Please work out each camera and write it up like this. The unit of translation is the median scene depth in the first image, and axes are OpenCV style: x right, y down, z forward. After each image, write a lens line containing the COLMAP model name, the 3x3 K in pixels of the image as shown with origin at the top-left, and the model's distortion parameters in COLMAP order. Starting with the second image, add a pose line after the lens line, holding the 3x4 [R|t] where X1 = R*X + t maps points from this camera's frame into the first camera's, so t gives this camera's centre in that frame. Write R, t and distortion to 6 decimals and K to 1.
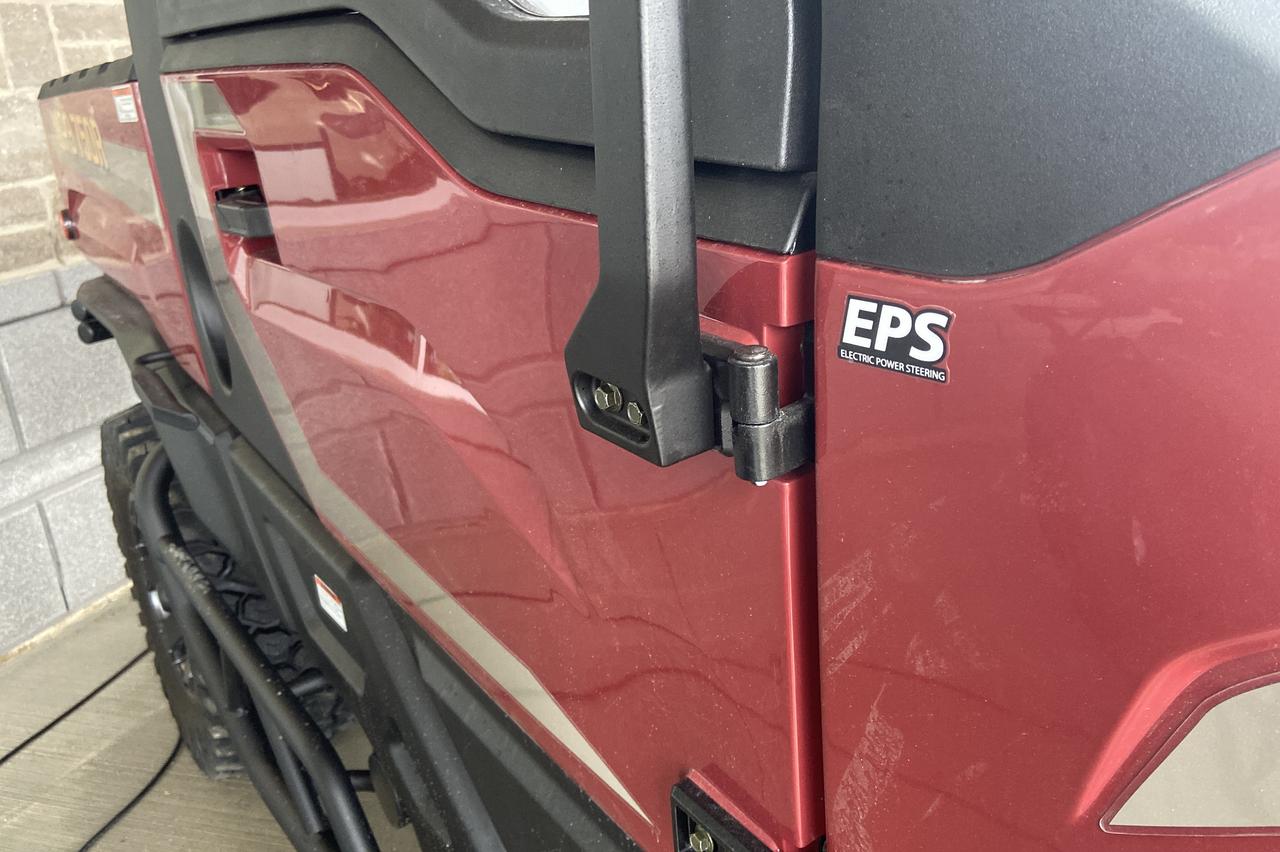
lens RADIAL K [[1088.8, 0, 638.7], [0, 1088.8, 400.4], [0, 0, 1]] dist [0.129370, -0.173574]
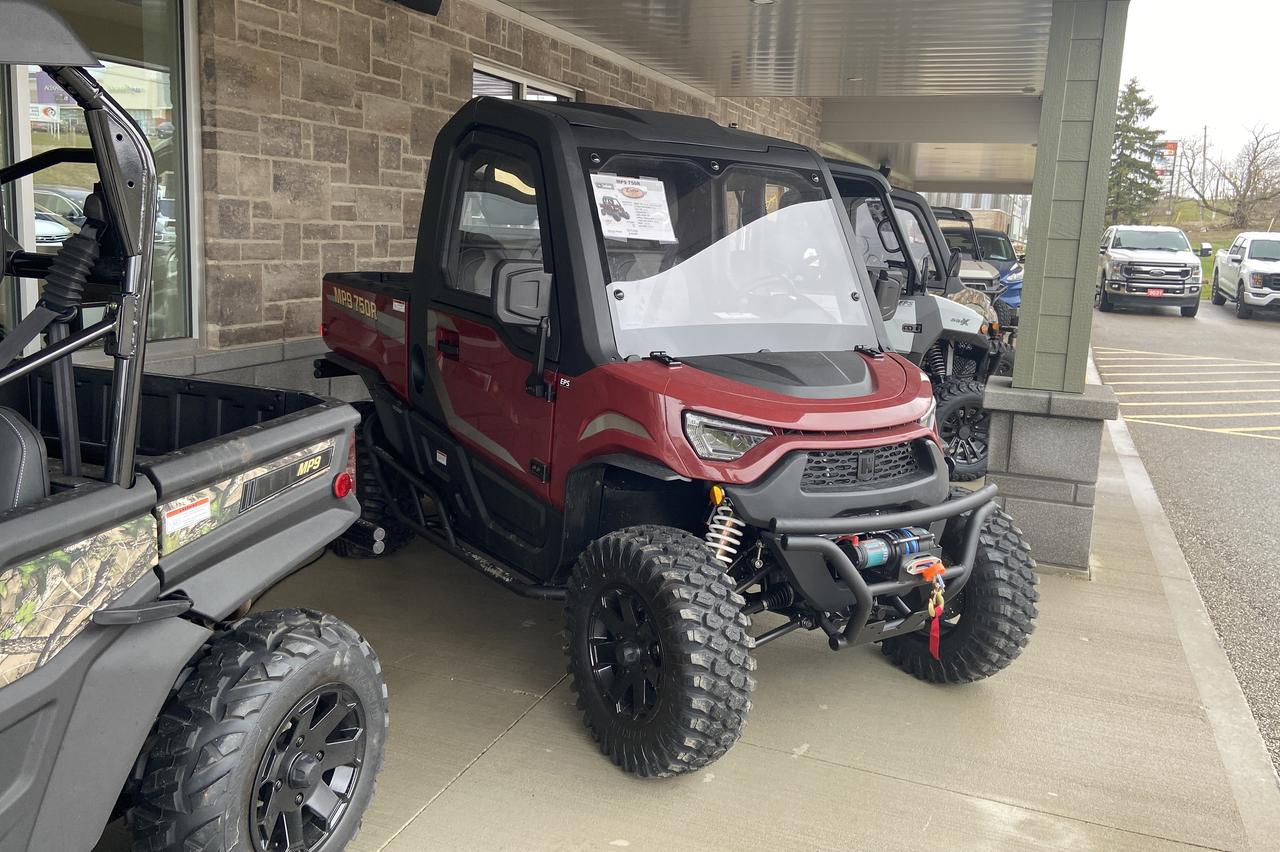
lens RADIAL K [[1088.8, 0, 638.7], [0, 1088.8, 400.4], [0, 0, 1]] dist [0.129370, -0.173574]
pose [[0.986805, 0.153379, 0.051867, 0.059670], [-0.145591, 0.980736, -0.130229, 0.171187], [-0.070842, 0.120959, 0.990126, -1.164366]]
